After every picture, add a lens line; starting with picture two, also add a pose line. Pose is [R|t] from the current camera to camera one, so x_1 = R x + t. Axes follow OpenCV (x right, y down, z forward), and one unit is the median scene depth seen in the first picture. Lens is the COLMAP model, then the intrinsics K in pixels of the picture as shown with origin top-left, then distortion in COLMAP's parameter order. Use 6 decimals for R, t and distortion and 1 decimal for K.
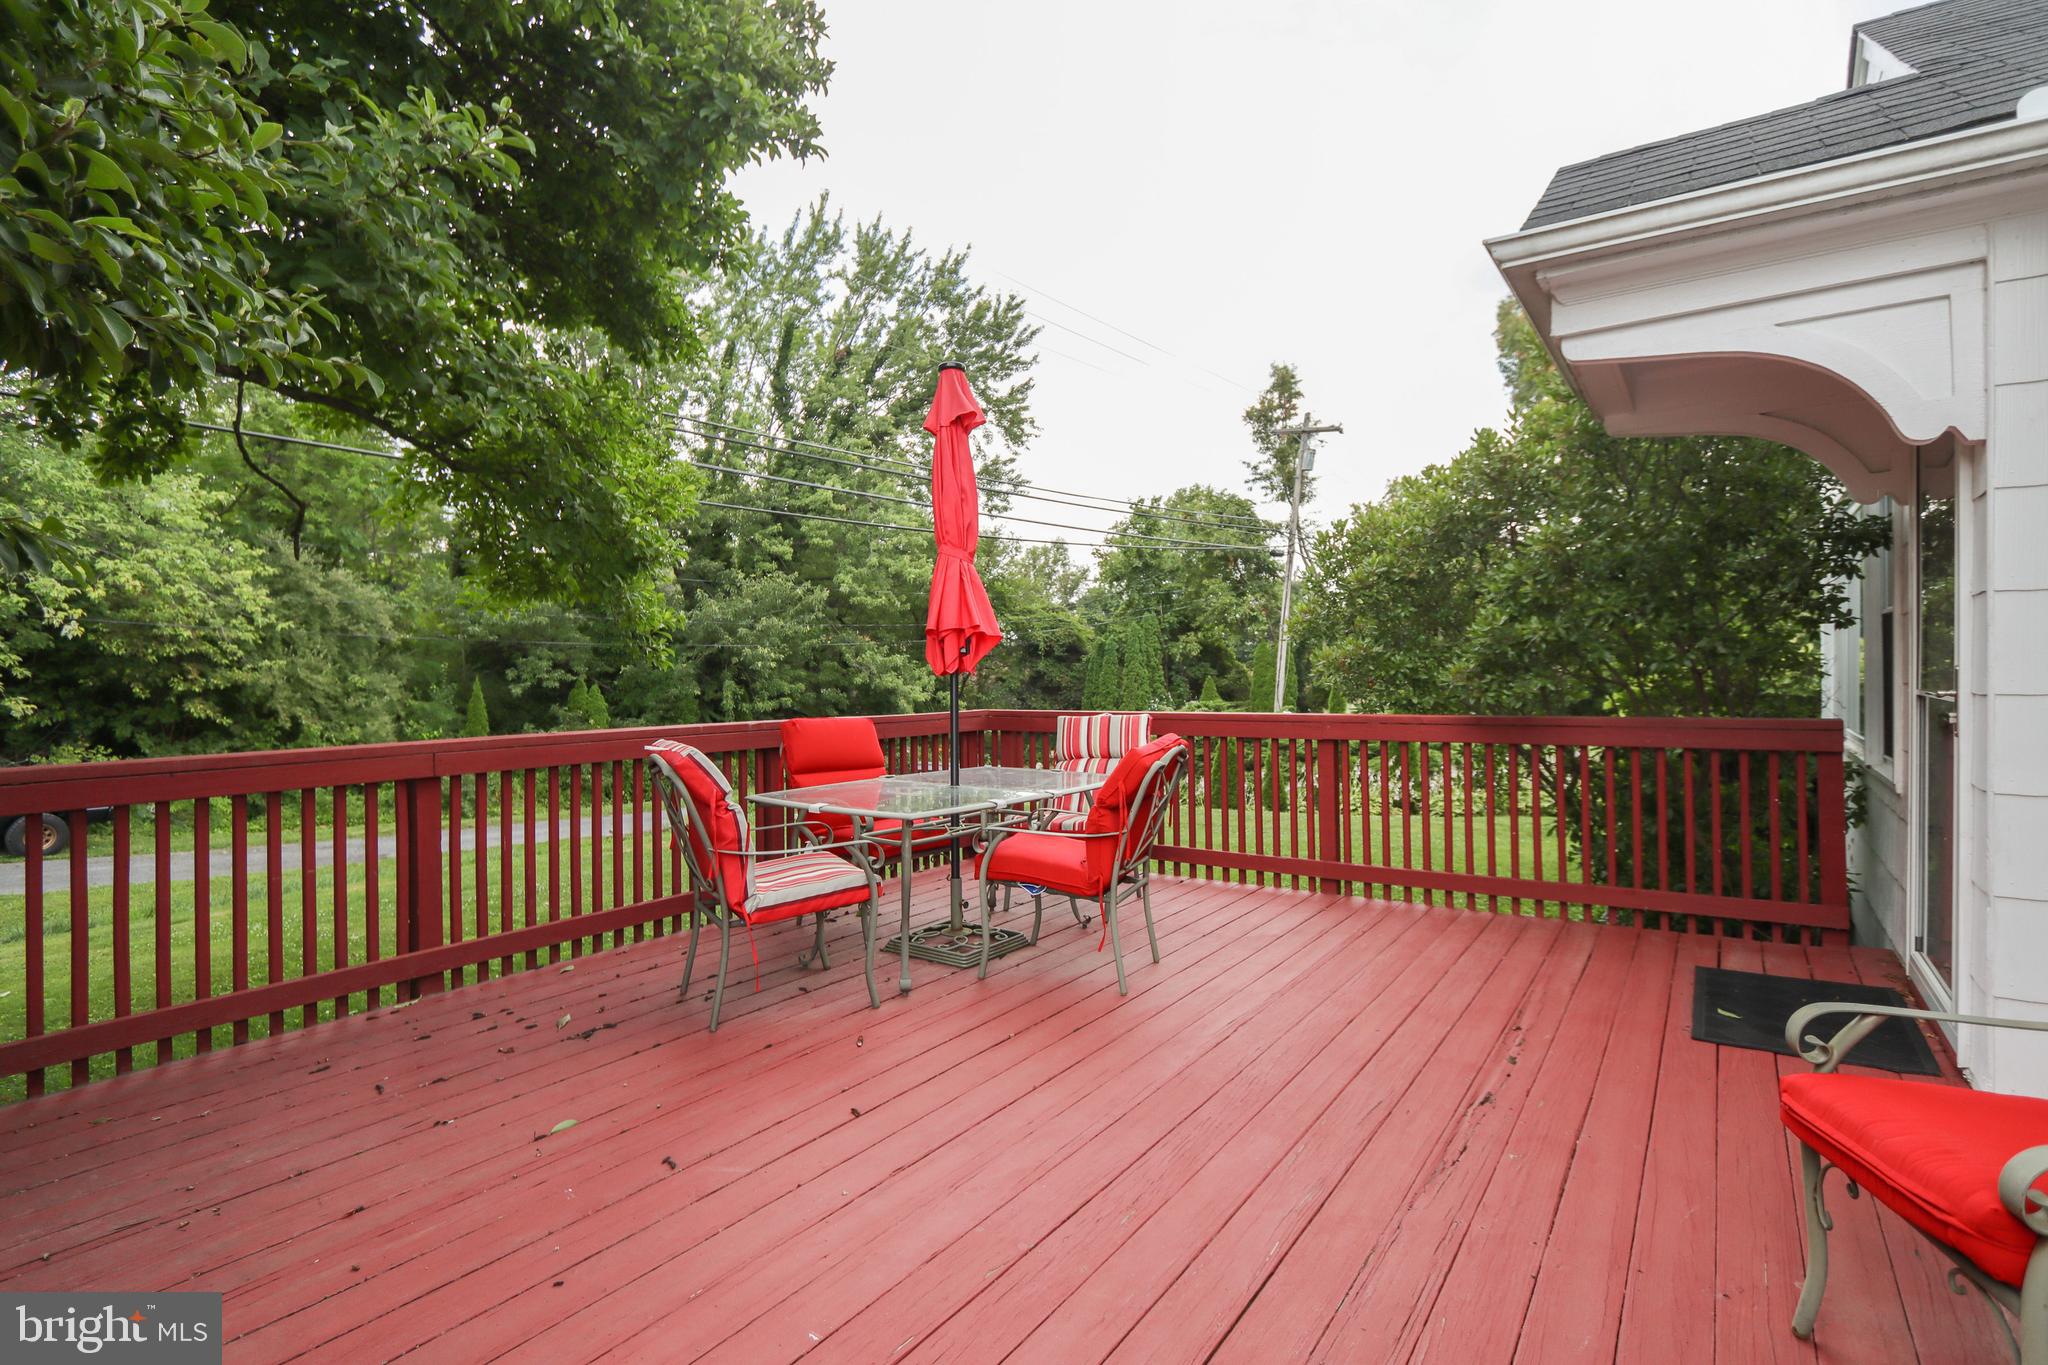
lens RADIAL K [[980.9, 0, 1025.4], [0, 980.9, 671.0], [0, 0, 1]] dist [-0.003021, -0.000481]
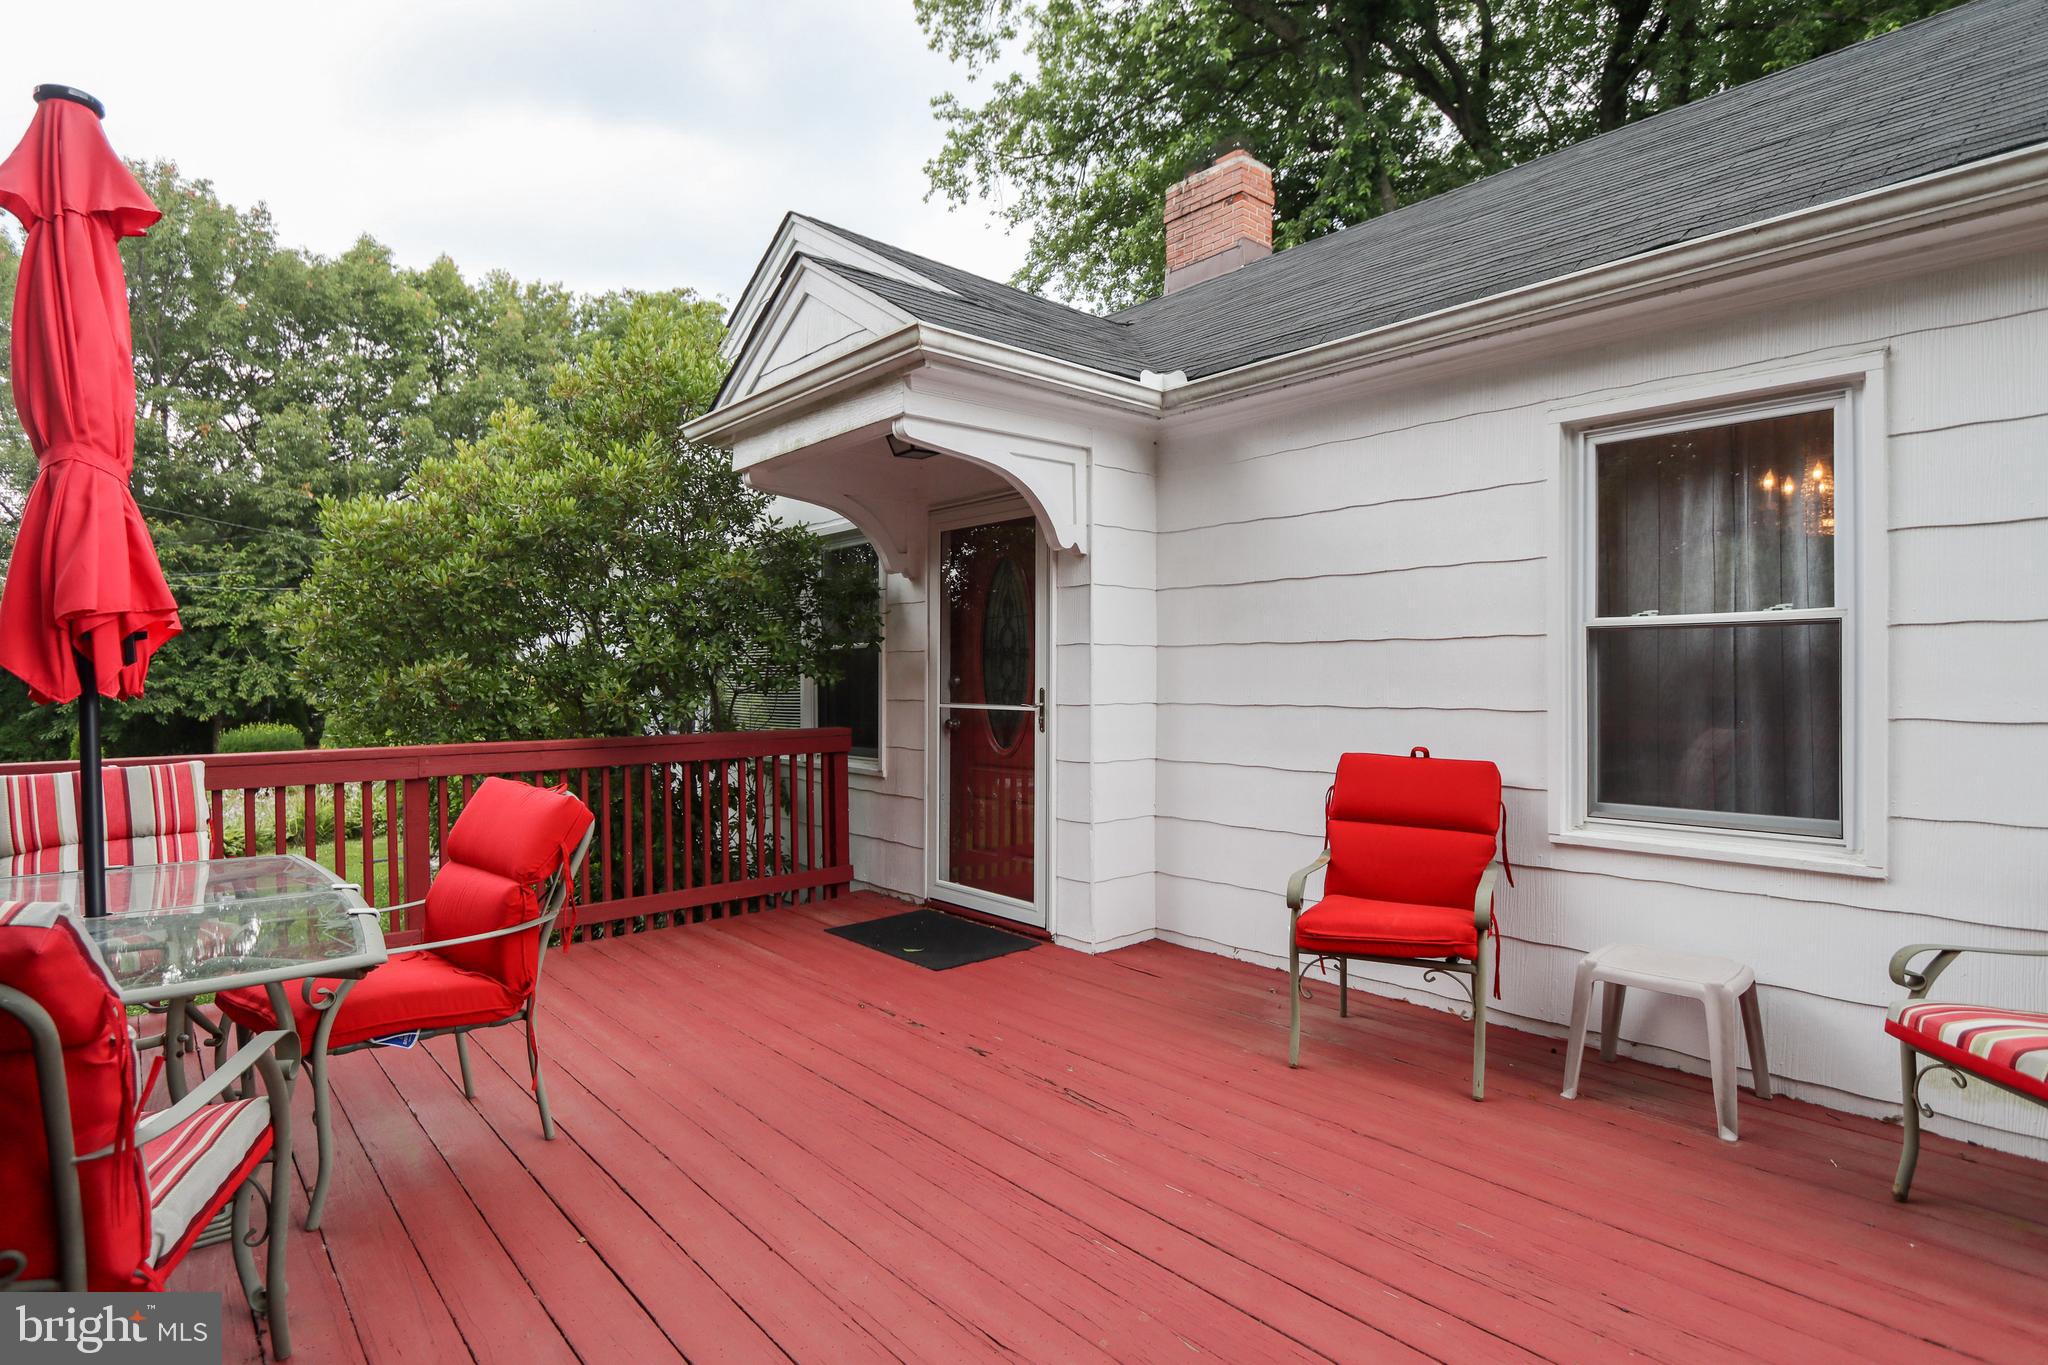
lens RADIAL K [[1014.8, 0, 1011.8], [0, 1014.8, 692.8], [0, 0, 1]] dist [-0.007238, -0.000602]
pose [[0.240902, 0.003940, 0.970541, -0.659223], [-0.007497, 0.999969, -0.002199, 0.006411], [-0.970520, -0.006747, 0.240925, 0.624518]]
